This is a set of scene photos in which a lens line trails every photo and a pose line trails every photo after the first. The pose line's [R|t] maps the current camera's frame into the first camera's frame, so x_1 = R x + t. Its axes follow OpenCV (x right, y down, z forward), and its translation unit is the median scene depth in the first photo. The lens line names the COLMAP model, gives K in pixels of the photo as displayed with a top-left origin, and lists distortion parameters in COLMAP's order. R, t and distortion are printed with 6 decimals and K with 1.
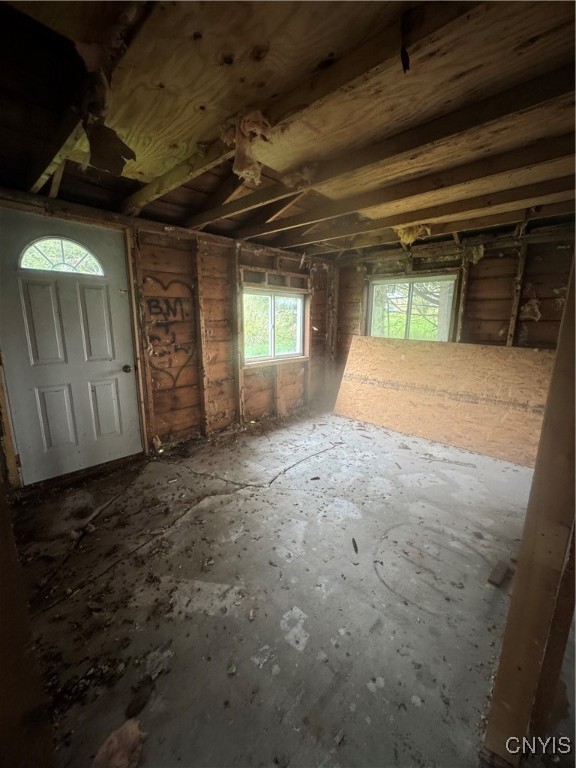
lens RADIAL K [[311.6, 0, 288.0], [0, 311.6, 384.0], [0, 0, 1]] dist [-0.001284, 0.000262]
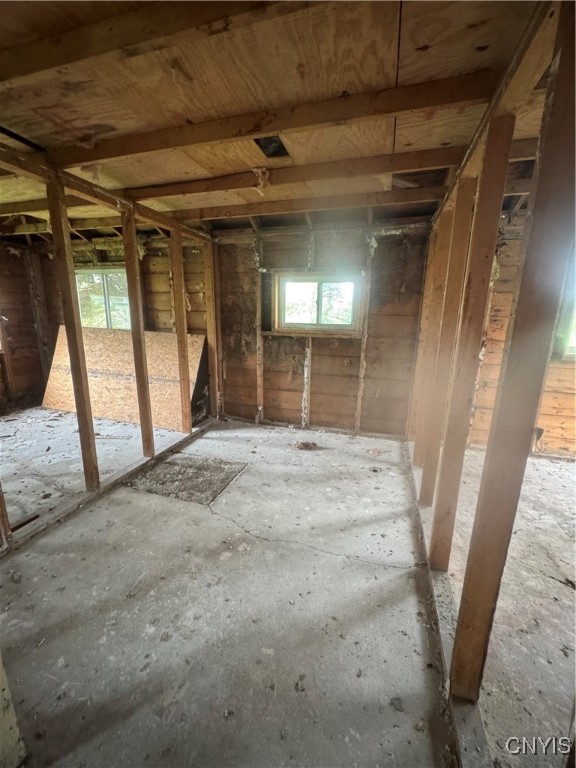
lens RADIAL K [[311.6, 0, 288.0], [0, 311.6, 384.0], [0, 0, 1]] dist [-0.001284, 0.000262]
pose [[0.902472, -0.087297, 0.421810, 0.500740], [0.076433, 0.996163, 0.042635, 0.047329], [-0.423913, -0.006237, 0.905682, -0.218157]]
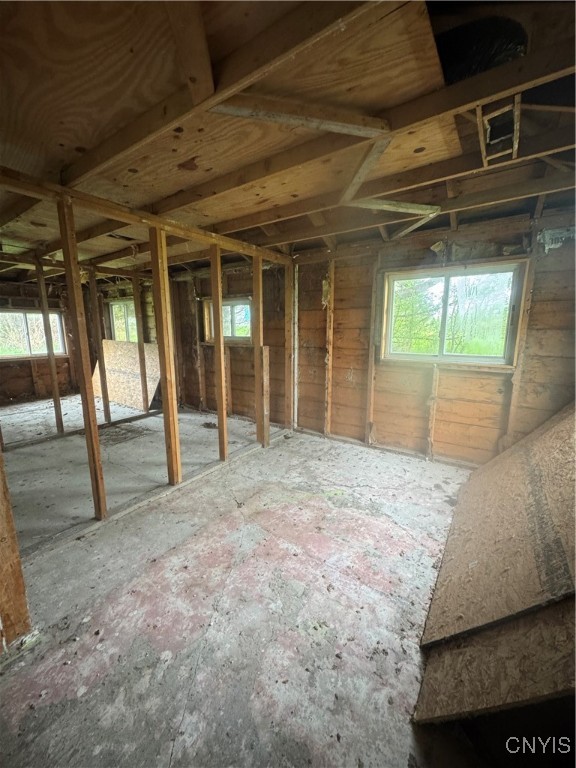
lens RADIAL K [[311.6, 0, 288.0], [0, 311.6, 384.0], [0, 0, 1]] dist [-0.001284, 0.000262]
pose [[0.990382, -0.032295, 0.134538, 1.014318], [0.035687, 0.999101, -0.022876, 0.136375], [-0.133678, 0.027457, 0.990644, -0.646740]]
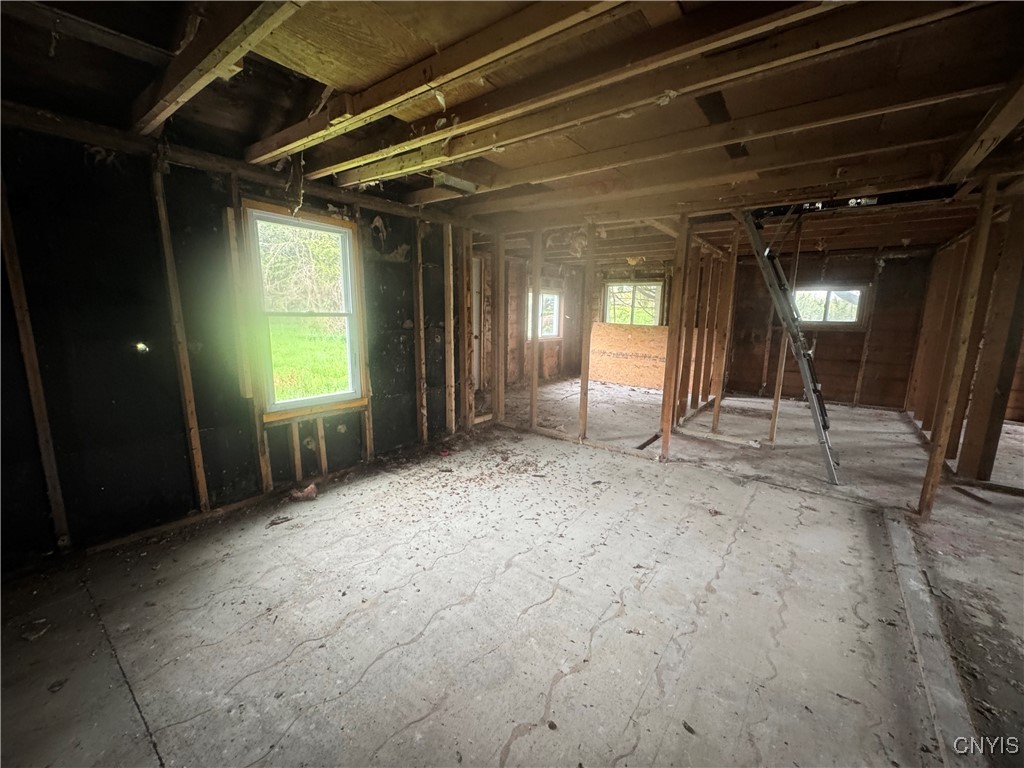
lens RADIAL K [[415.5, 0, 512.0], [0, 415.5, 384.0], [0, 0, 1]] dist [-0.001284, 0.000262]
pose [[0.995619, -0.006968, 0.093243, -0.380480], [0.009783, 0.999509, -0.029769, 0.198239], [-0.092990, 0.030551, 0.995198, -0.919725]]
